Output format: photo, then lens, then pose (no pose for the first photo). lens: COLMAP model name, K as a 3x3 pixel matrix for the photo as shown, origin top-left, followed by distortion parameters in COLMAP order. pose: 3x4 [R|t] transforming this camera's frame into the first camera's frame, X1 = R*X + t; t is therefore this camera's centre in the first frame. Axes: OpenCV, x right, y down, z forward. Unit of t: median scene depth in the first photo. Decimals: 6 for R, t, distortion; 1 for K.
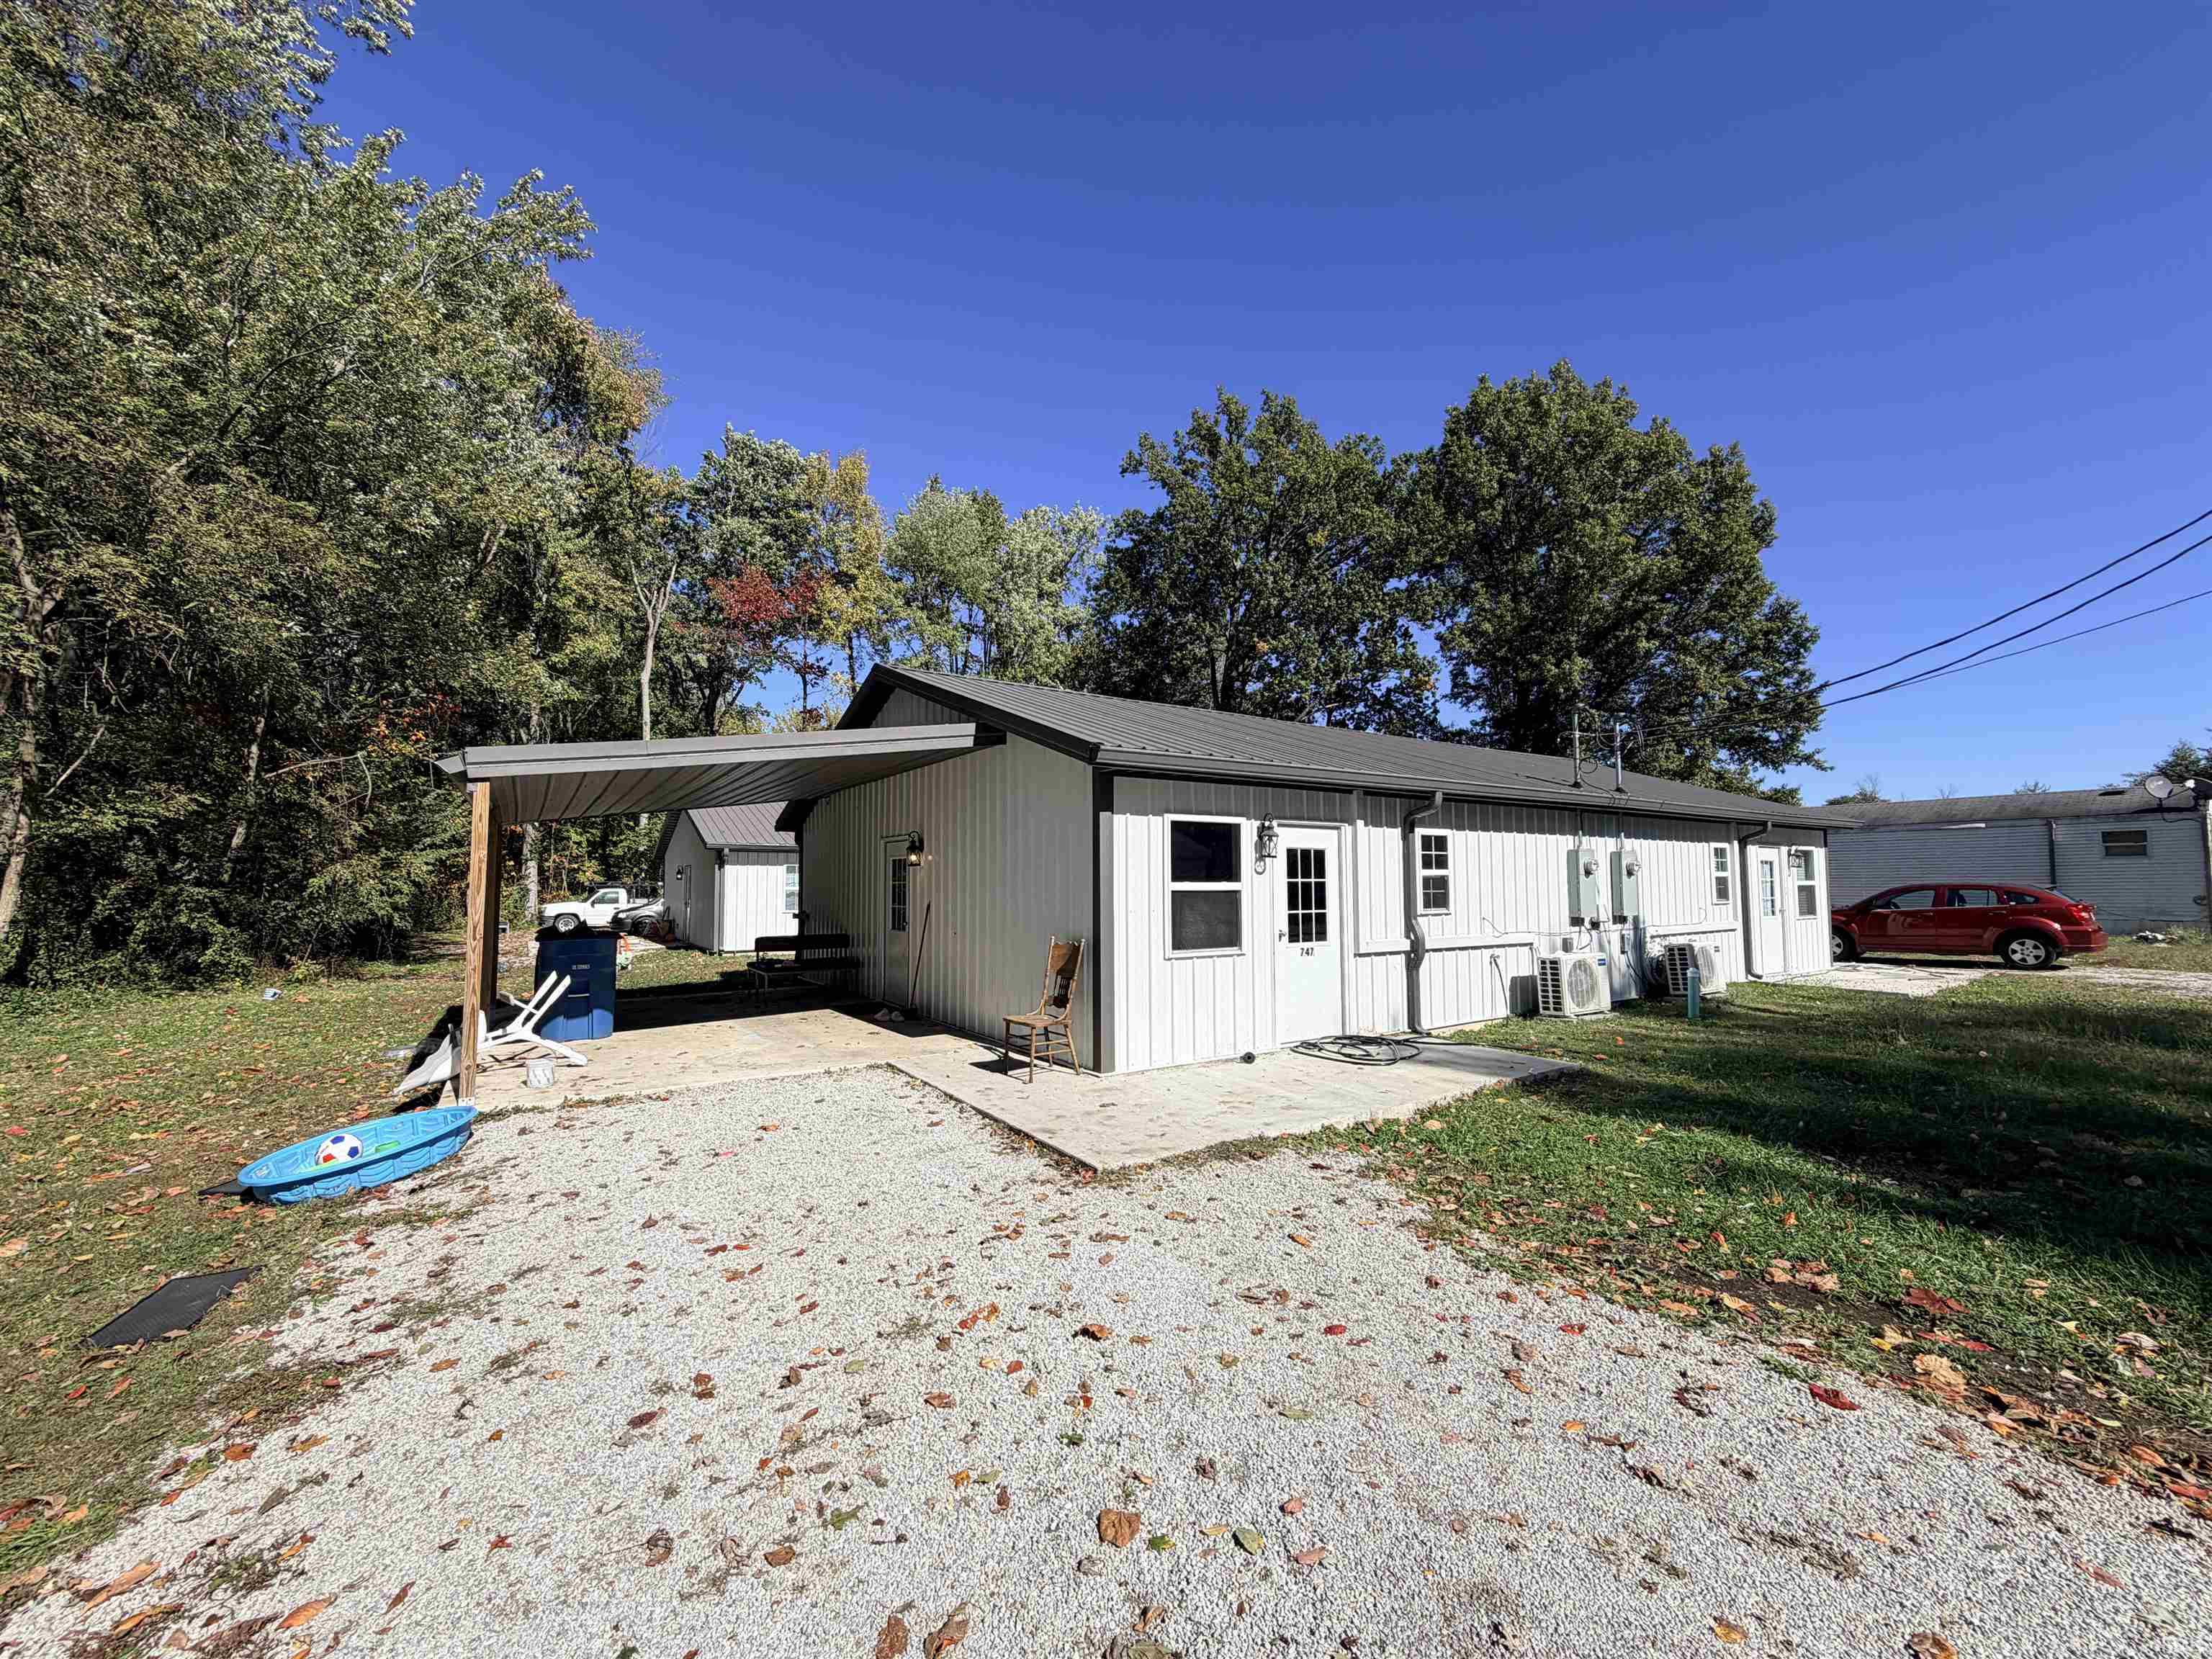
lens RADIAL K [[856.6, 0, 1106.2], [0, 856.6, 820.9], [0, 0, 1]] dist [0.000984, 0.000166]
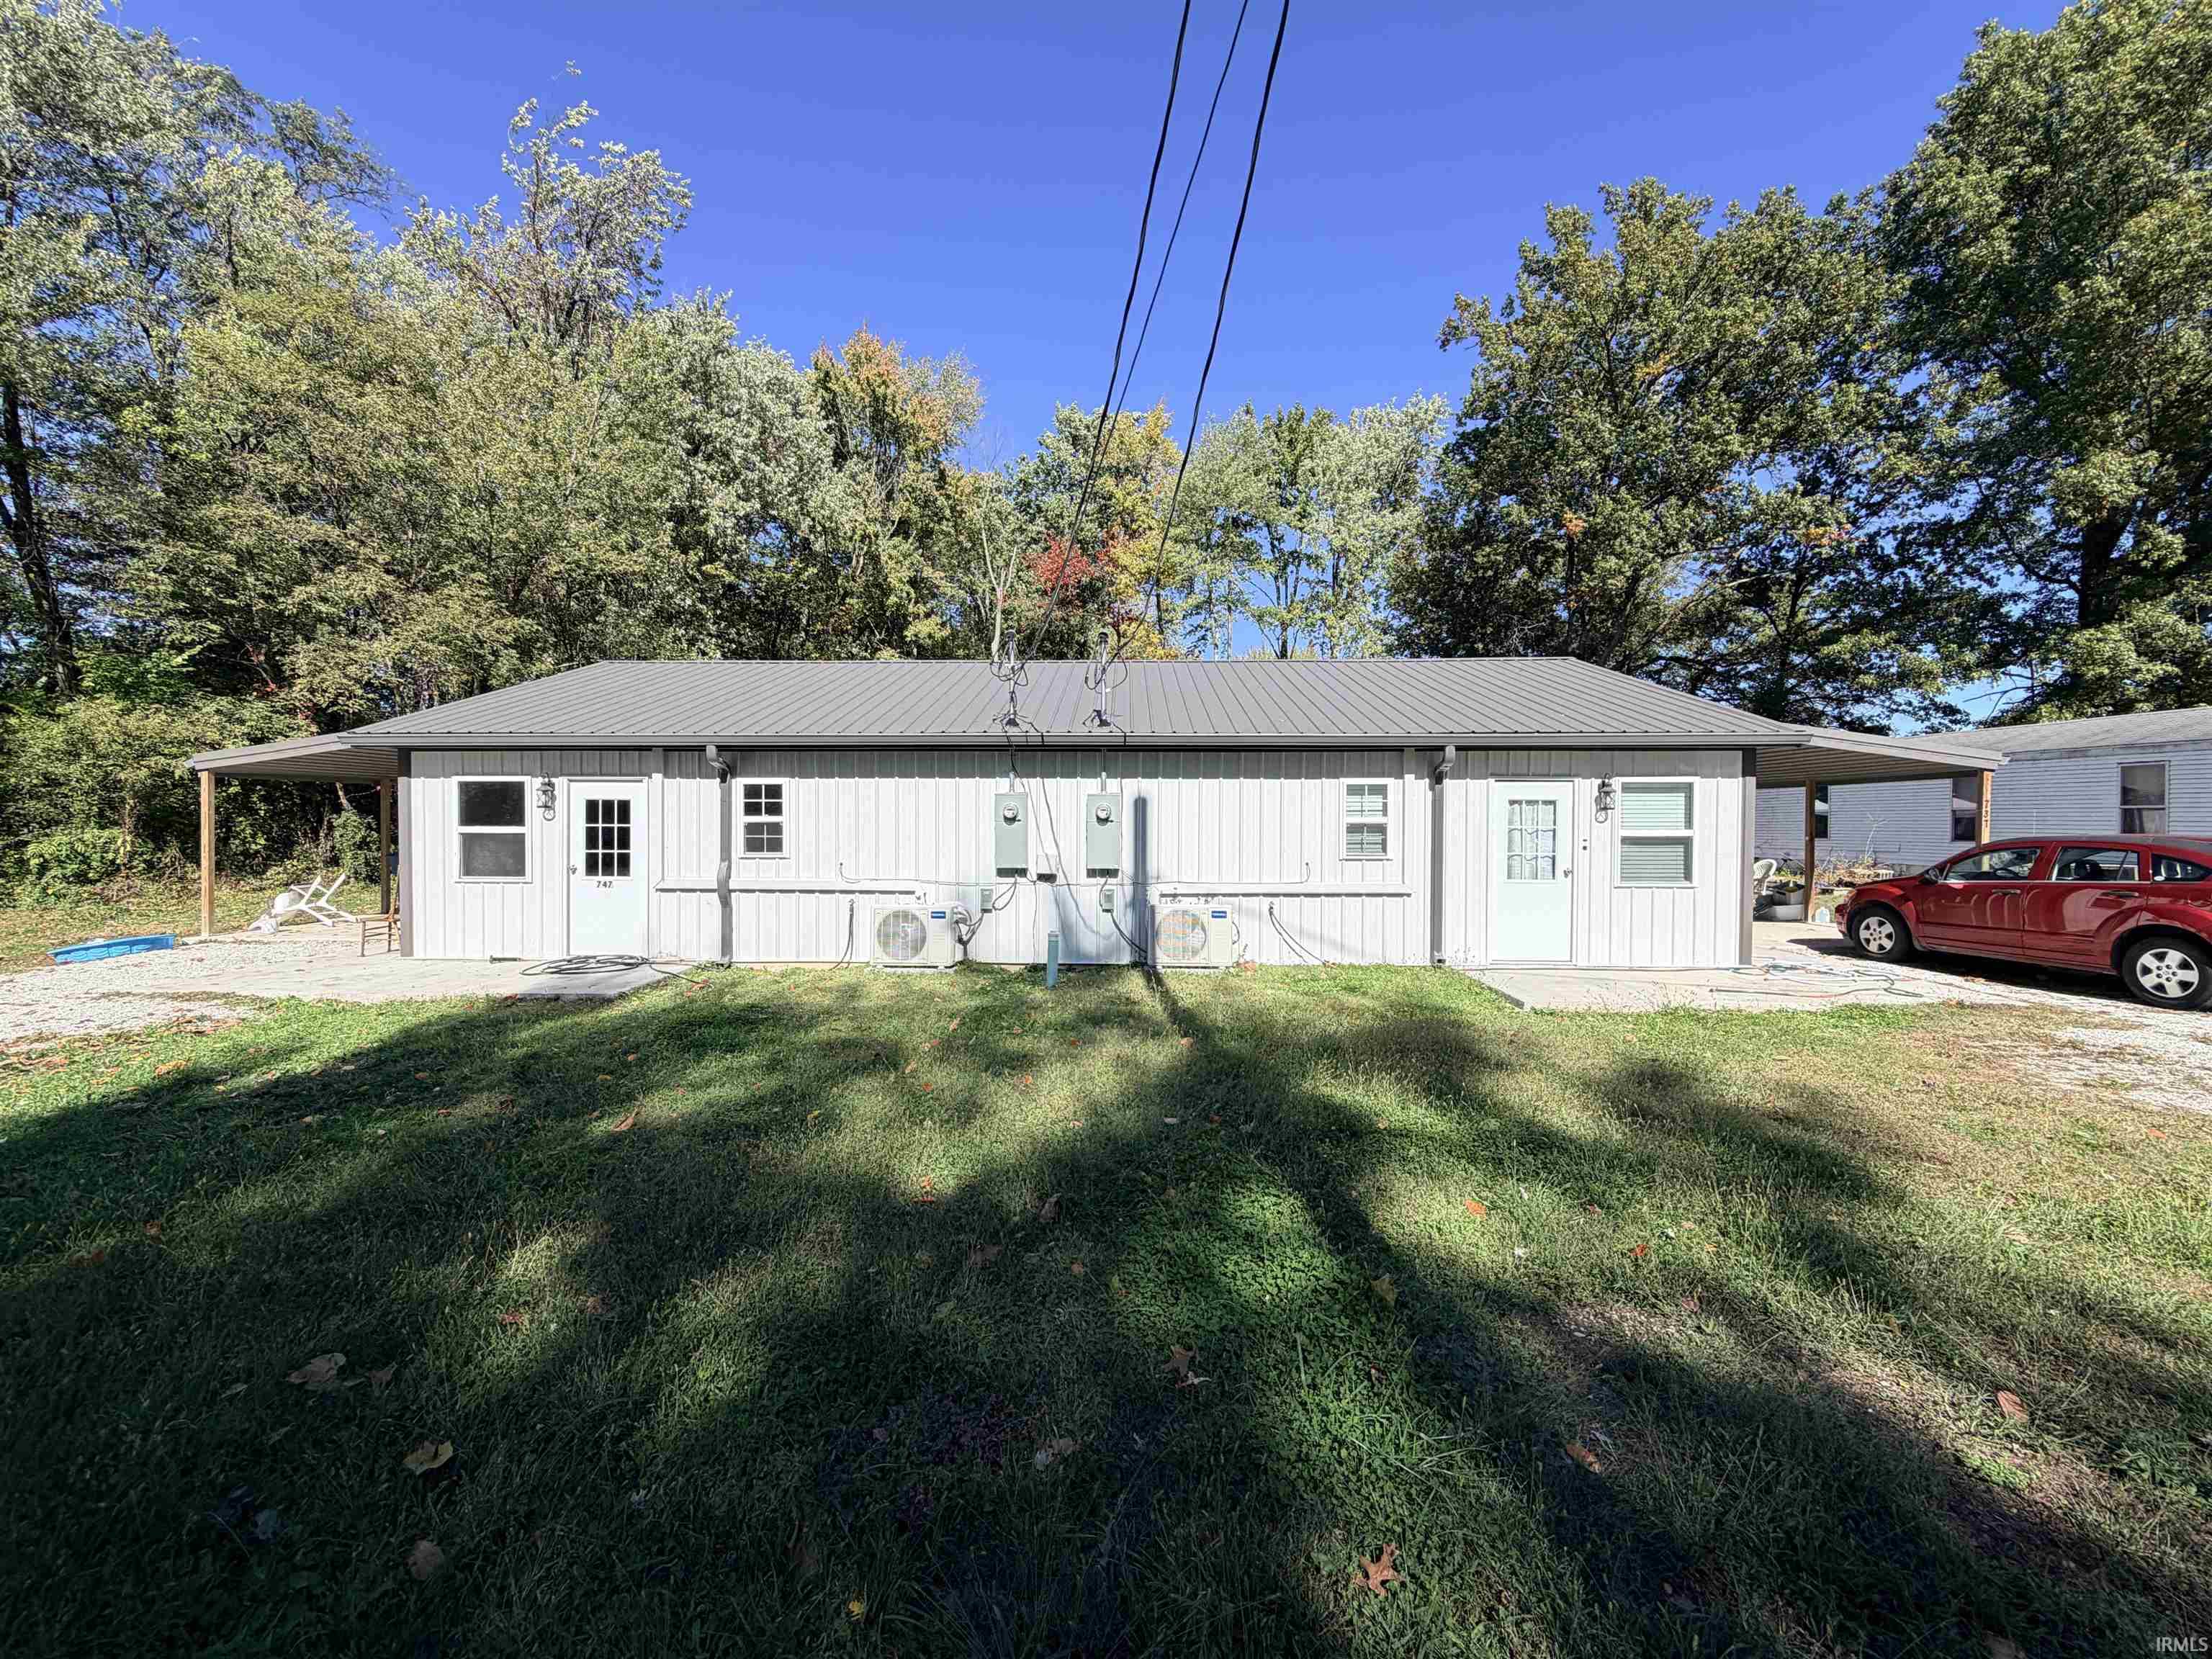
lens RADIAL K [[867.8, 0, 1106.0], [0, 867.8, 829.5], [0, 0, 1]] dist [0.001301, 0.000007]
pose [[0.821926, 0.007347, -0.569548, 1.487507], [0.035639, 0.997294, 0.064296, 0.021049], [0.568479, -0.073144, 0.819440, 0.392810]]
